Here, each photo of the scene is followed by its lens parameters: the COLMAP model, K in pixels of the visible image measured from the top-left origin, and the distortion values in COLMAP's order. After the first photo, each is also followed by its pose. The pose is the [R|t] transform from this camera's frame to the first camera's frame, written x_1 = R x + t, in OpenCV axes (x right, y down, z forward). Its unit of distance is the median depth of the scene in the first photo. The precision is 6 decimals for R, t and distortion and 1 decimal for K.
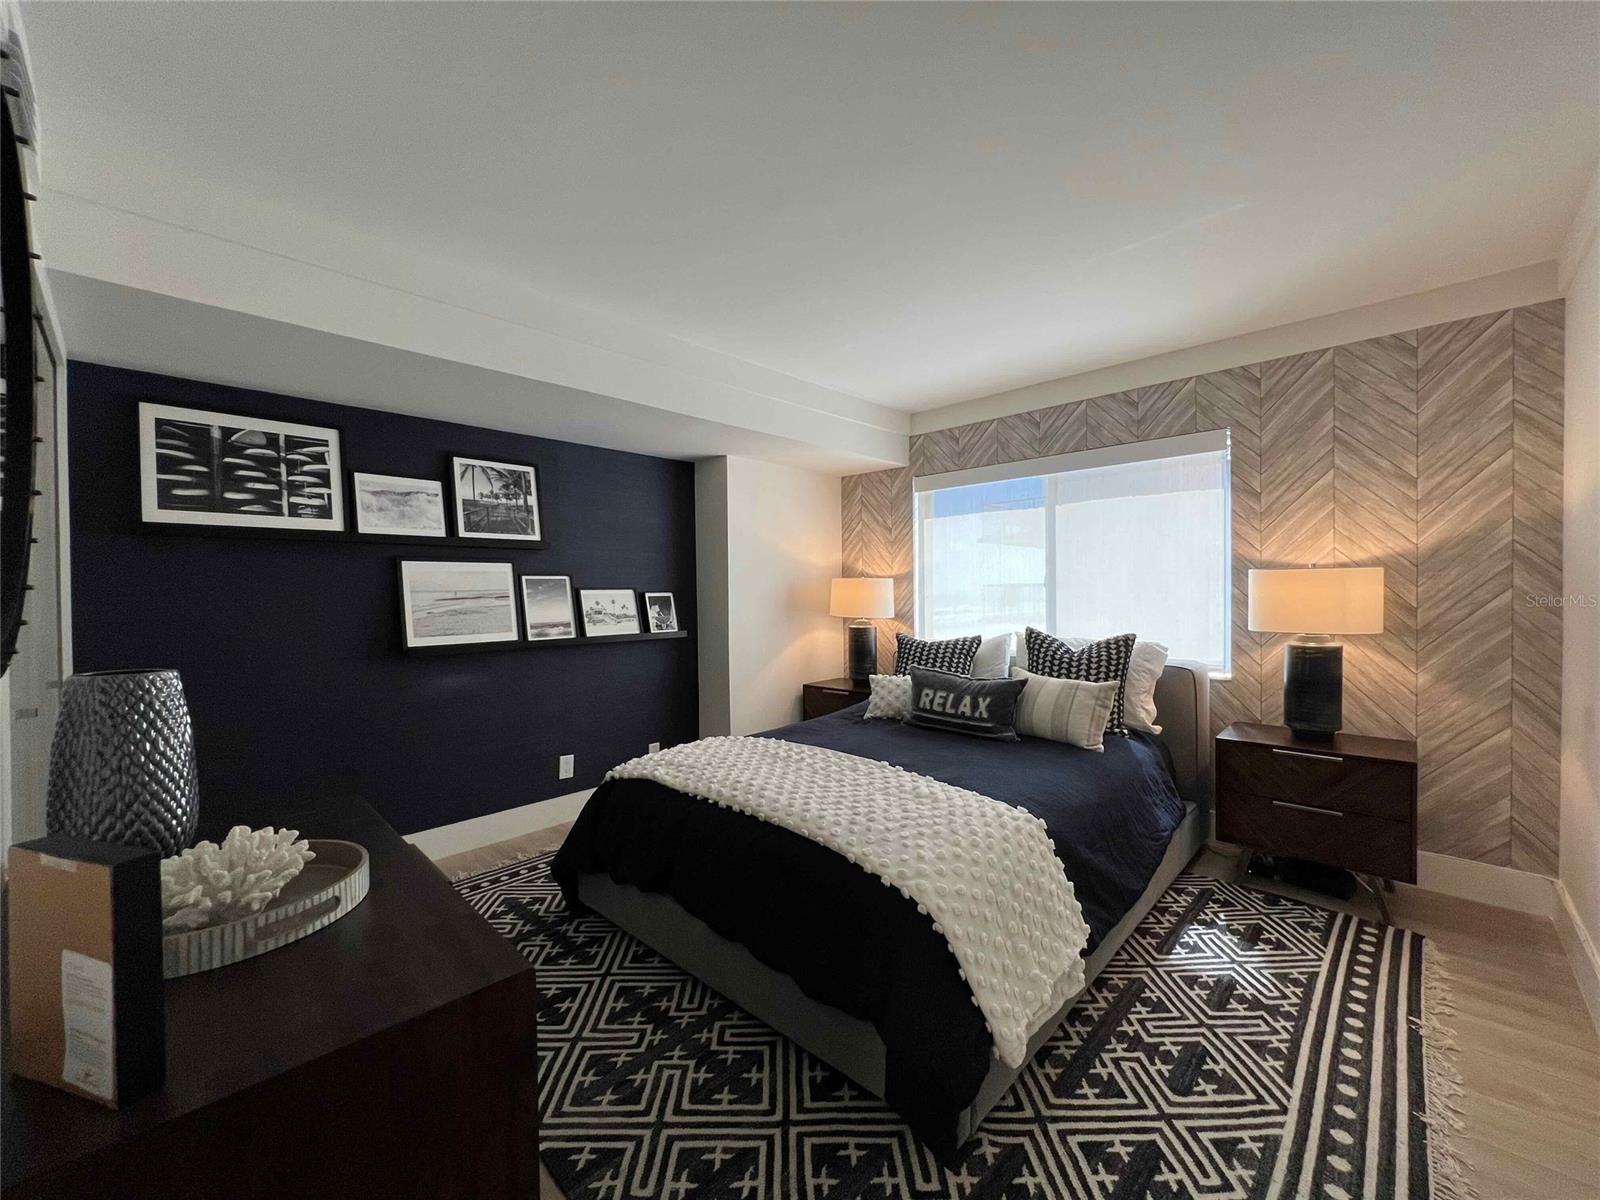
lens RADIAL K [[641.6, 0, 800.6], [0, 641.6, 595.4], [0, 0, 1]] dist [-0.000335, -0.000140]
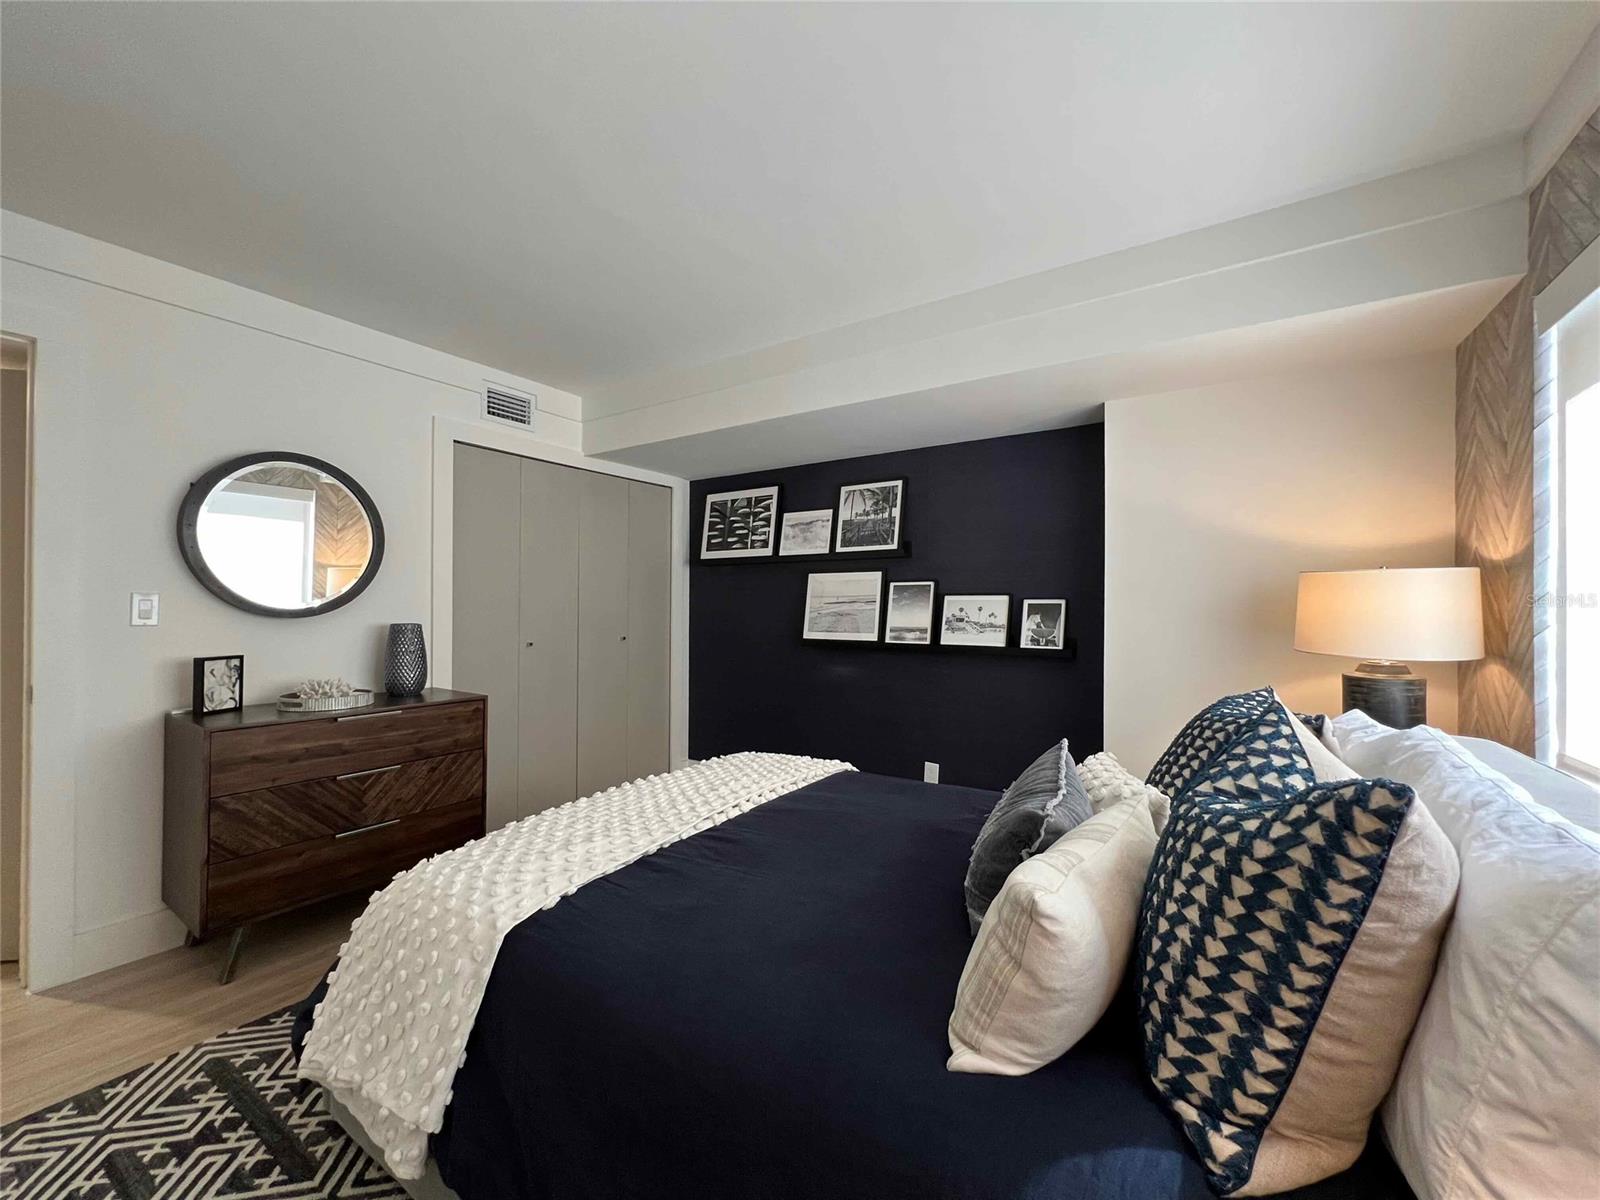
lens RADIAL K [[641.6, 0, 802.6], [0, 641.6, 602.6], [0, 0, 1]] dist [-0.000335, -0.000140]
pose [[0.186065, 0.010242, -0.982484, 0.658564], [-0.009739, 0.999916, 0.008580, -0.005102], [0.982489, 0.007973, 0.186149, 0.710763]]
